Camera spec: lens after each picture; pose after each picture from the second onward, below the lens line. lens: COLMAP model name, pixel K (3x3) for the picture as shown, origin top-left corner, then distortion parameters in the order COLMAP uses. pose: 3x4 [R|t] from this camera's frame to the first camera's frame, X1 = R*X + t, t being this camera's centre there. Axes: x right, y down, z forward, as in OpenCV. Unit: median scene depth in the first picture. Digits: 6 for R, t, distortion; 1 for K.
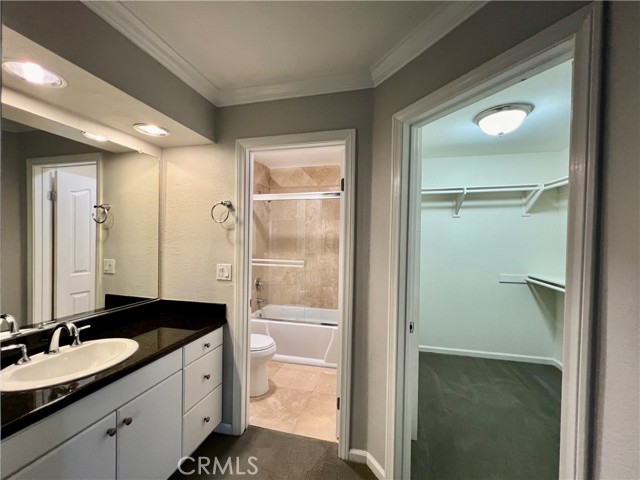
lens RADIAL K [[267.8, 0, 320.0], [0, 267.8, 240.0], [0, 0, 1]] dist [0.001360, 0.000388]
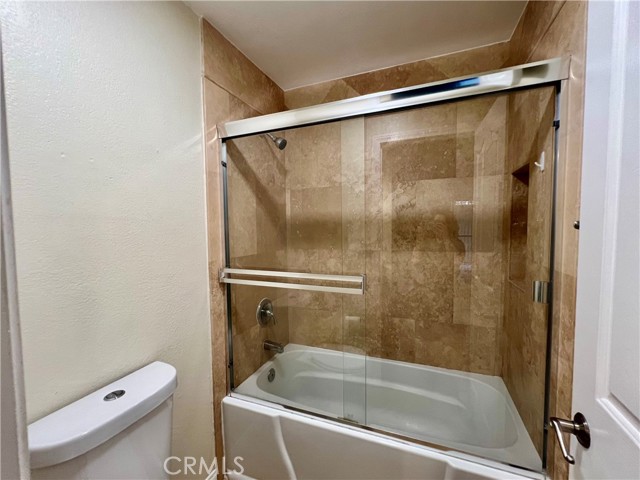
lens RADIAL K [[267.8, 0, 320.0], [0, 267.8, 240.0], [0, 0, 1]] dist [0.001360, 0.000388]
pose [[0.991726, -0.019467, -0.126889, -0.057152], [0.025758, 0.998509, 0.048130, 0.003321], [0.125763, -0.051000, 0.990749, 0.491637]]
